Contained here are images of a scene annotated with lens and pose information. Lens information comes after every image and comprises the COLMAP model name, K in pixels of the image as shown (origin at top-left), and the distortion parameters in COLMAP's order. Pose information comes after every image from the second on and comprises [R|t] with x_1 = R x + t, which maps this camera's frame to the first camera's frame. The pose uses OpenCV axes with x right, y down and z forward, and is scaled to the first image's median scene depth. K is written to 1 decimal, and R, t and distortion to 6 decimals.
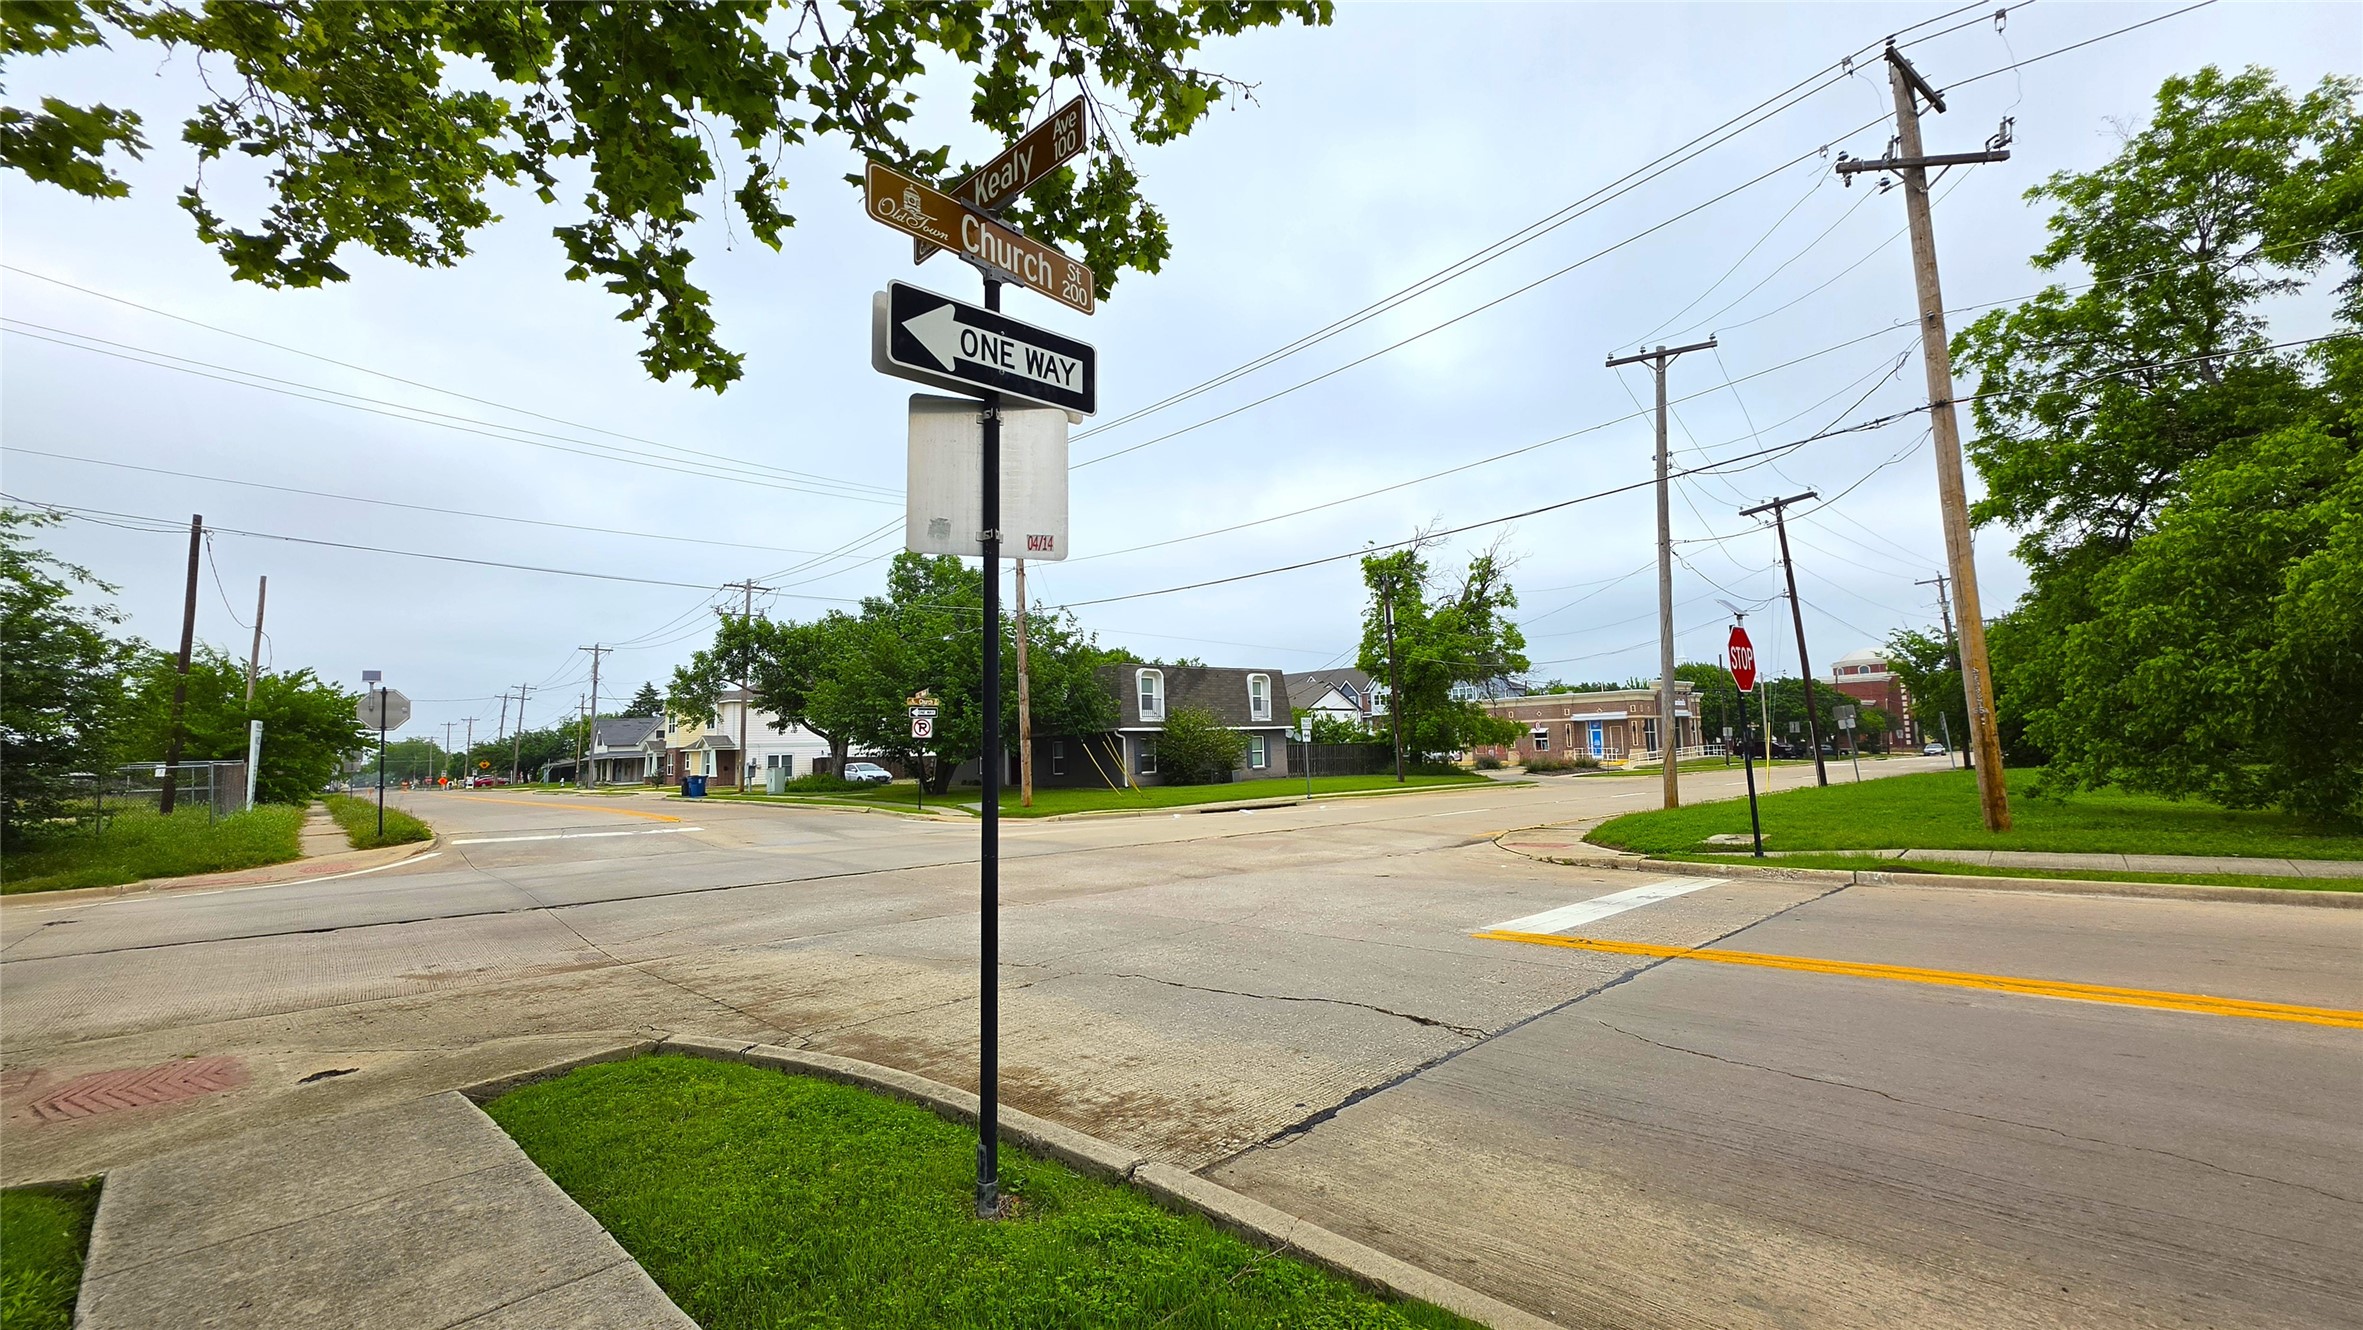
lens RADIAL K [[941.1, 0, 1180.1], [0, 941.1, 672.0], [0, 0, 1]] dist [-0.002680, 0.000175]
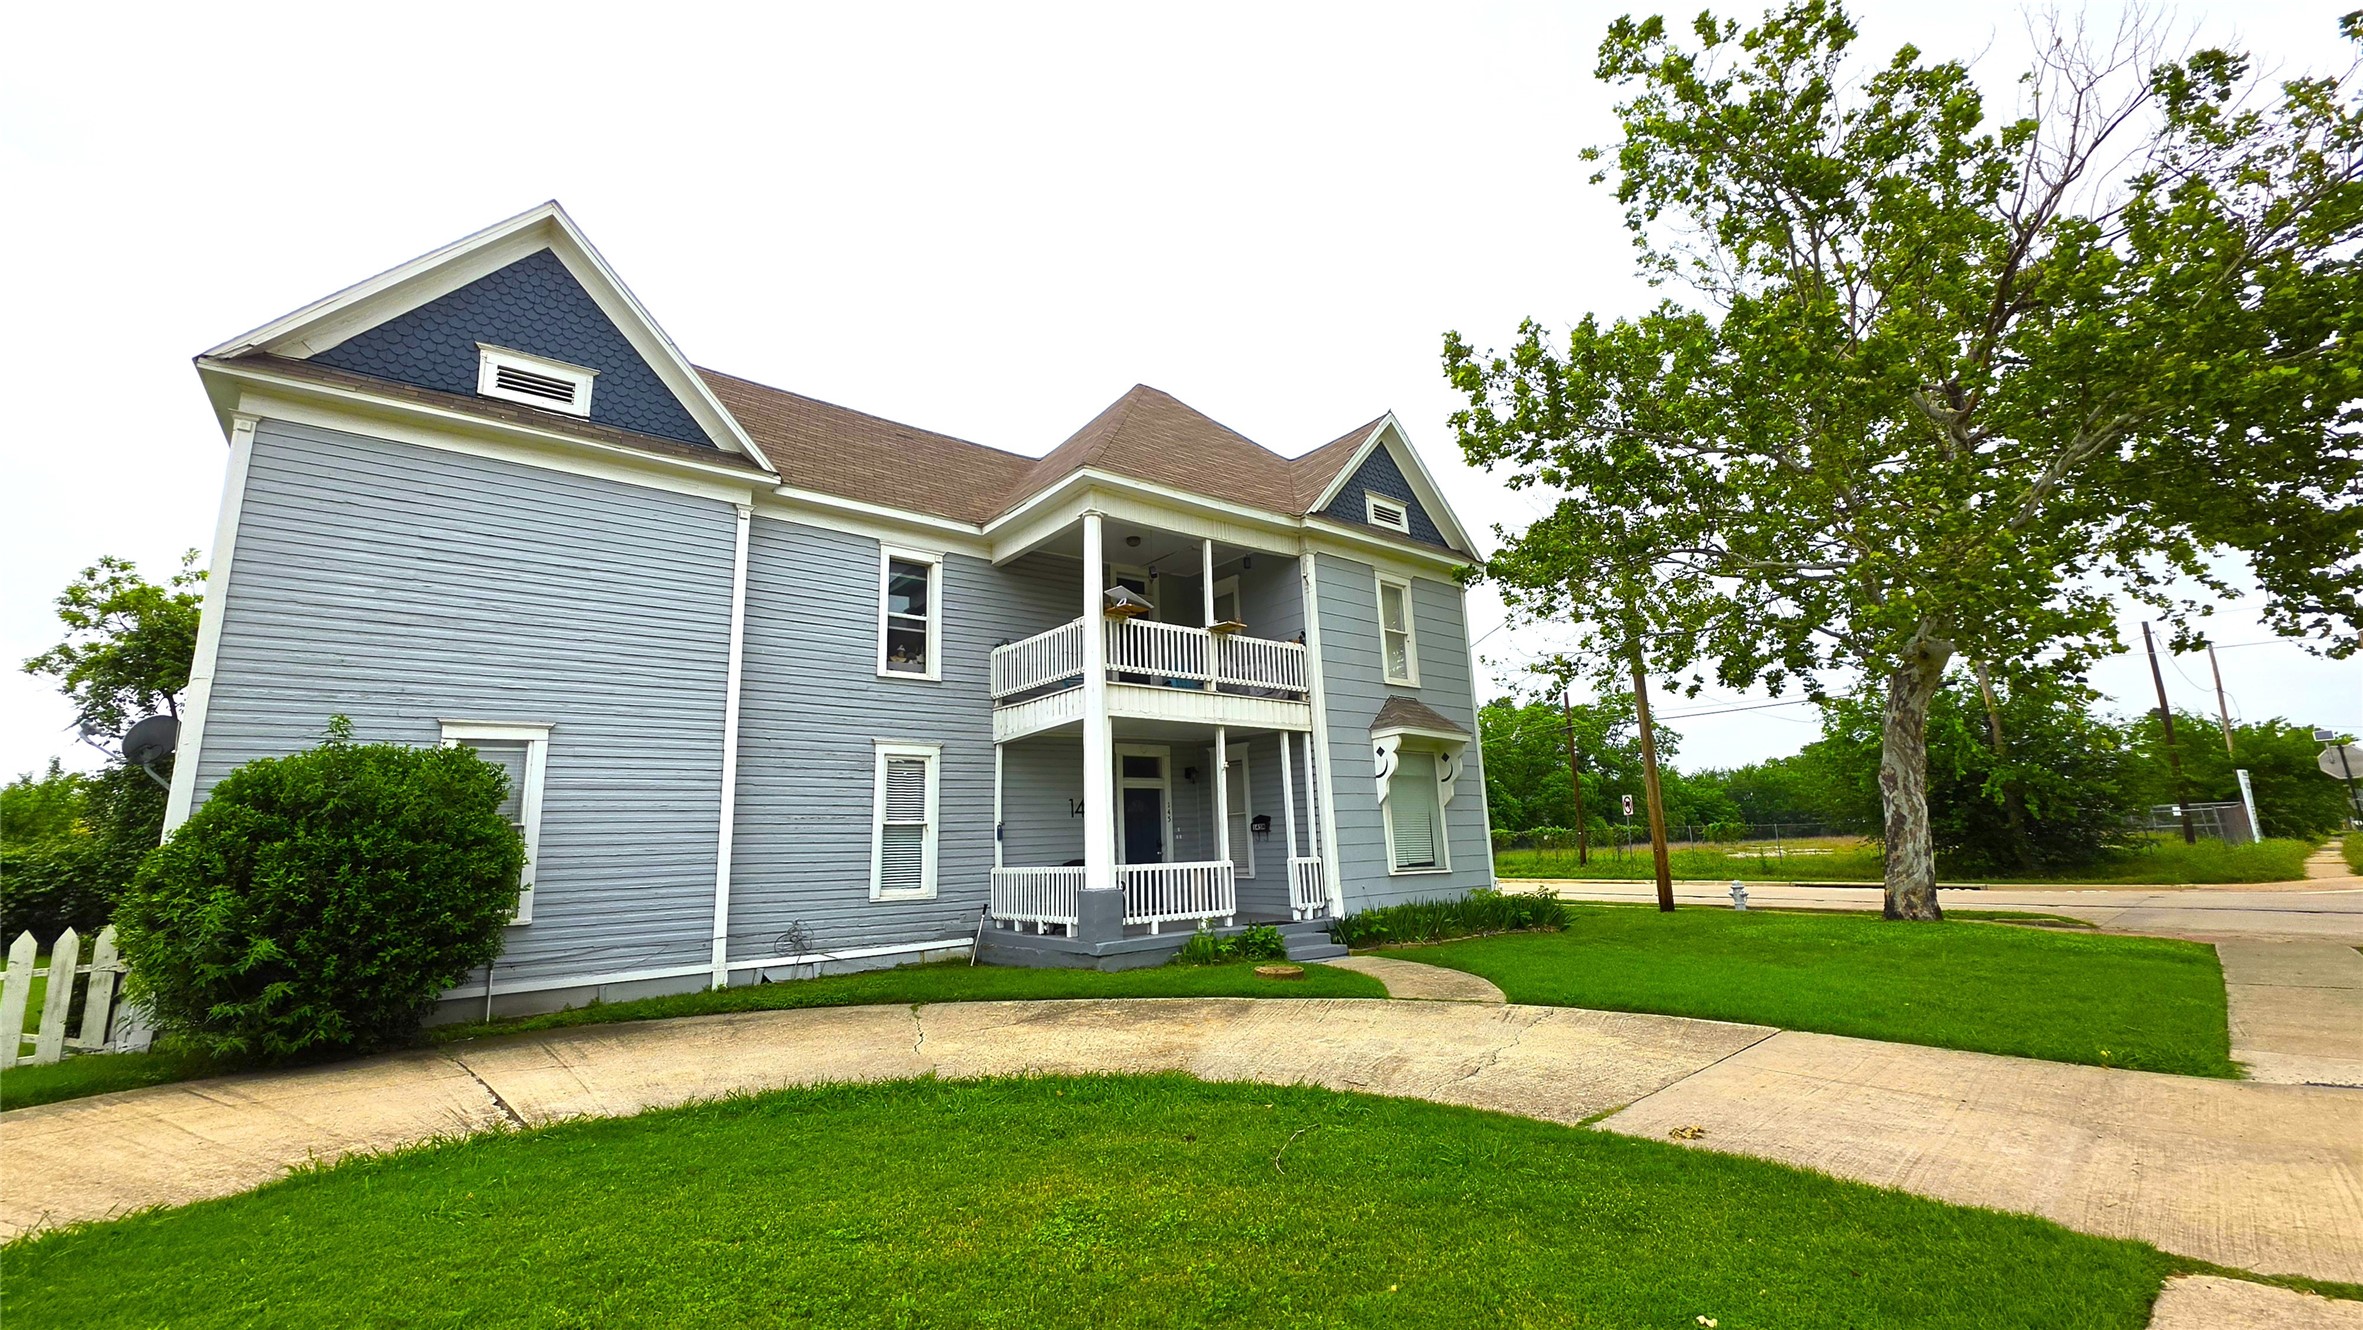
lens RADIAL K [[941.1, 0, 1182.5], [0, 941.1, 671.7], [0, 0, 1]] dist [-0.002680, 0.000175]
pose [[-0.056549, -0.158411, -0.985753, 0.340716], [0.121698, 0.978876, -0.164288, -0.041902], [0.990955, -0.129255, -0.036076, -0.327501]]
